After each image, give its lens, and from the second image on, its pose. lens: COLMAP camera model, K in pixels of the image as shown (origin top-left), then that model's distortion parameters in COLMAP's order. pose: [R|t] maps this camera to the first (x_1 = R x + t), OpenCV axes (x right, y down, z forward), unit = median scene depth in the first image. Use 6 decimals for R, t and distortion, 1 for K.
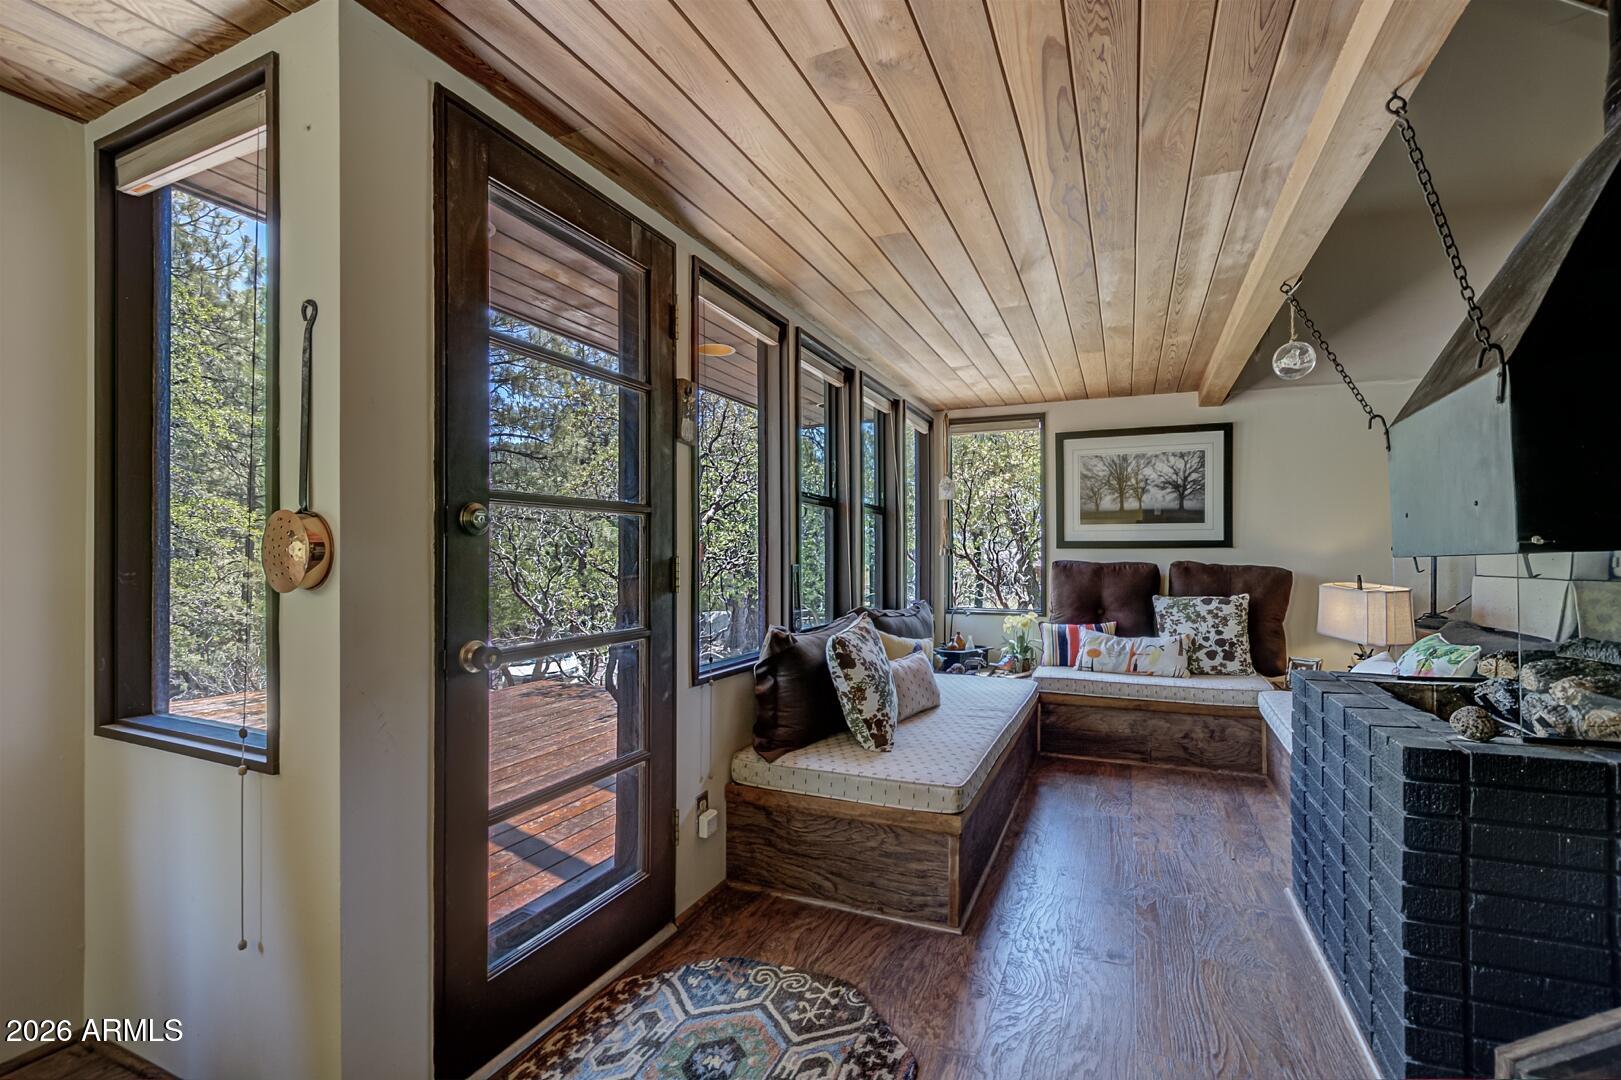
lens RADIAL K [[721.1, 0, 814.6], [0, 721.1, 544.7], [0, 0, 1]] dist [-0.027771, 0.001837]
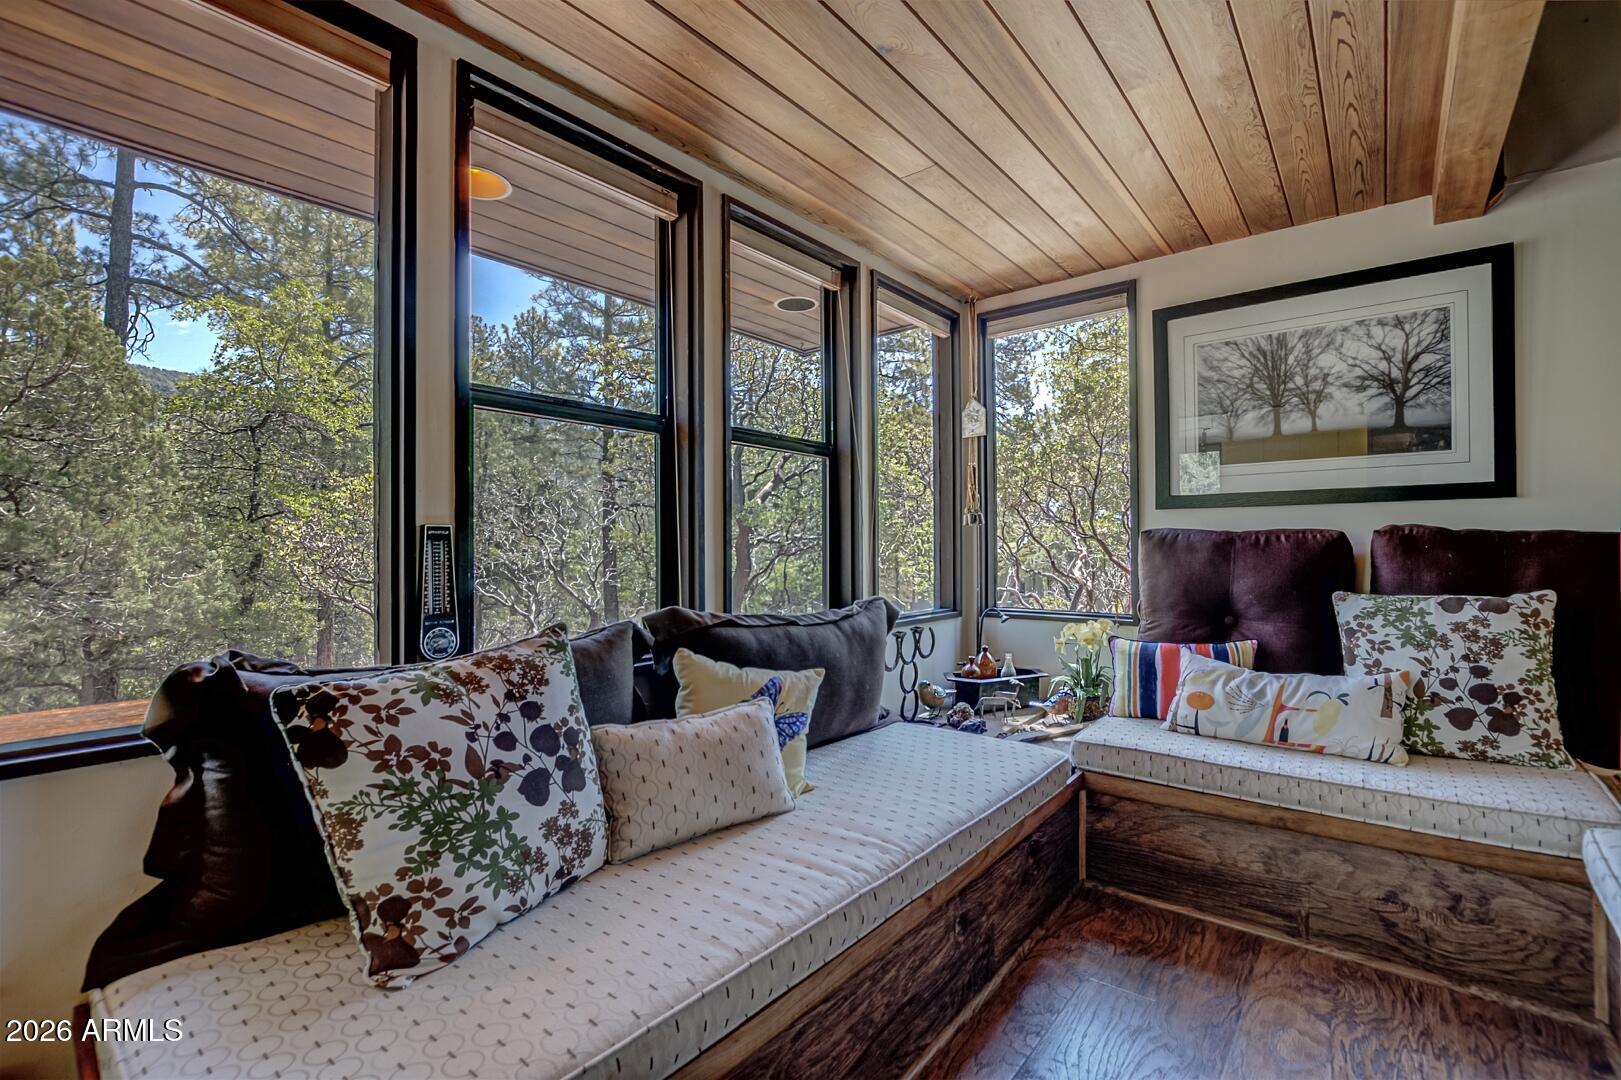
lens RADIAL K [[721.1, 0, 820.4], [0, 721.1, 539.3], [0, 0, 1]] dist [-0.027771, 0.001837]
pose [[0.964291, -0.009929, -0.264659, 0.268299], [0.011563, 0.999922, 0.004617, 0.028171], [0.264593, -0.007513, 0.964331, 0.434809]]
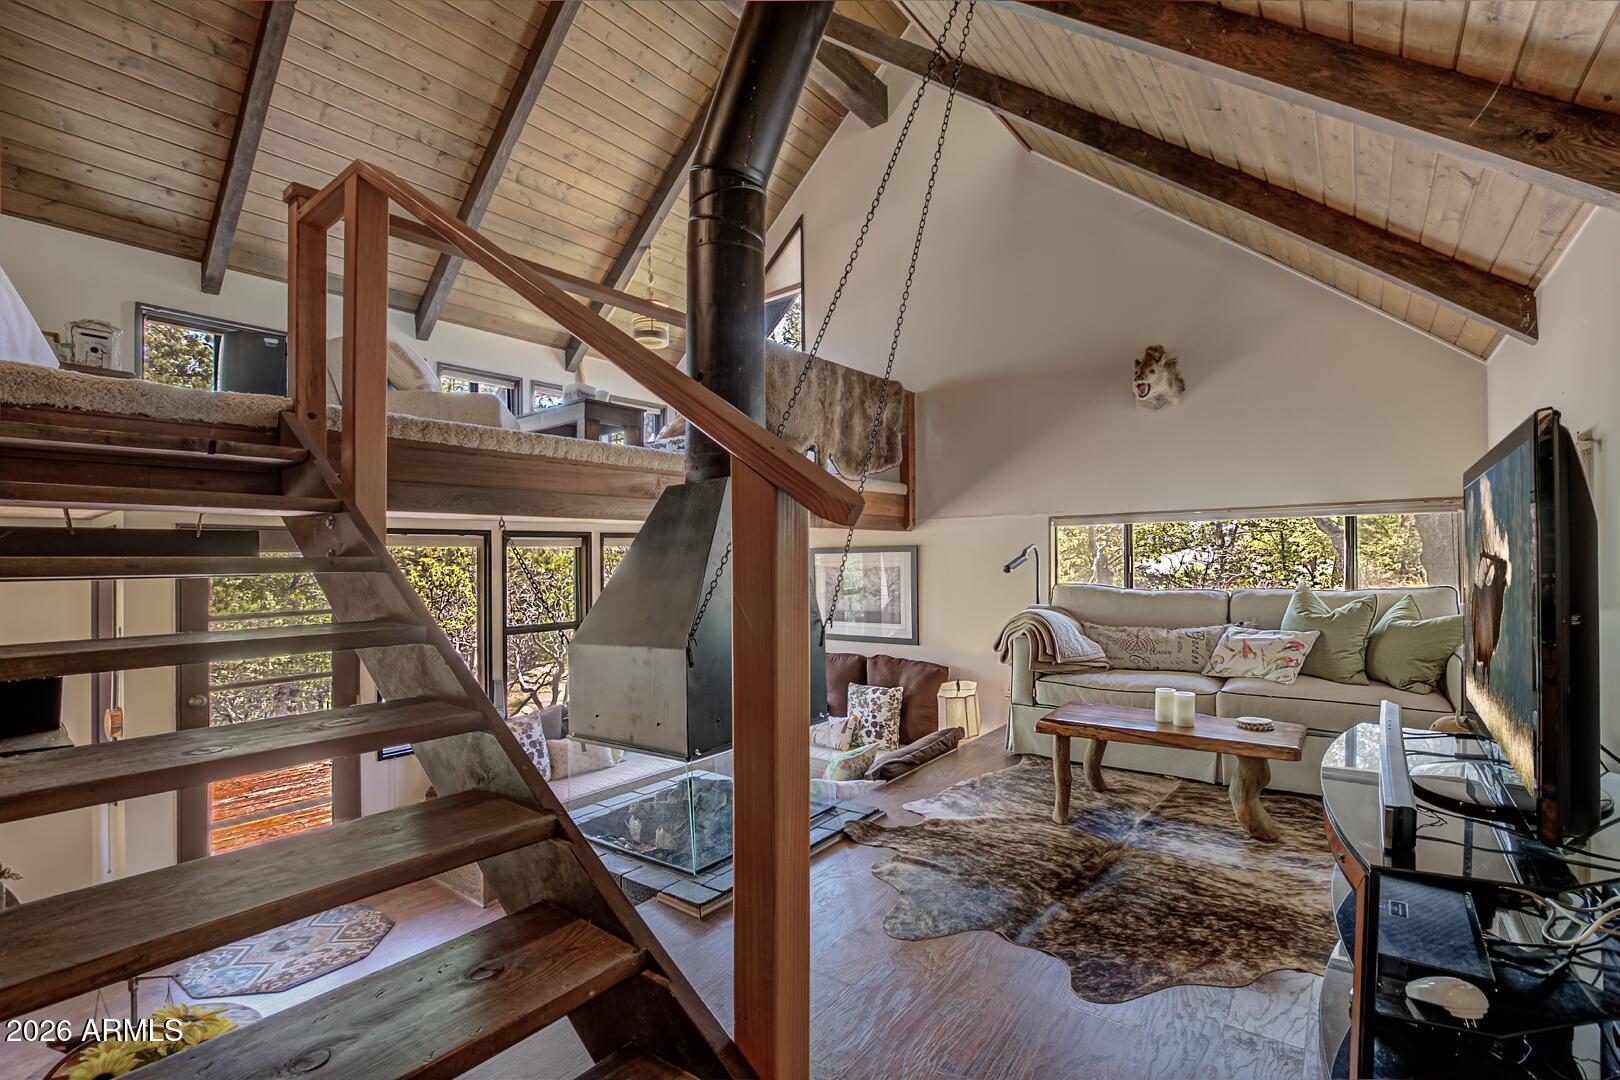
lens RADIAL K [[720.7, 0, 822.4], [0, 720.7, 552.5], [0, 0, 1]] dist [-0.027771, 0.001837]
pose [[0.971835, -0.021829, -0.234650, 0.782386], [0.024545, 0.999661, 0.008658, -0.186369], [0.234381, -0.014173, 0.972041, -0.281077]]
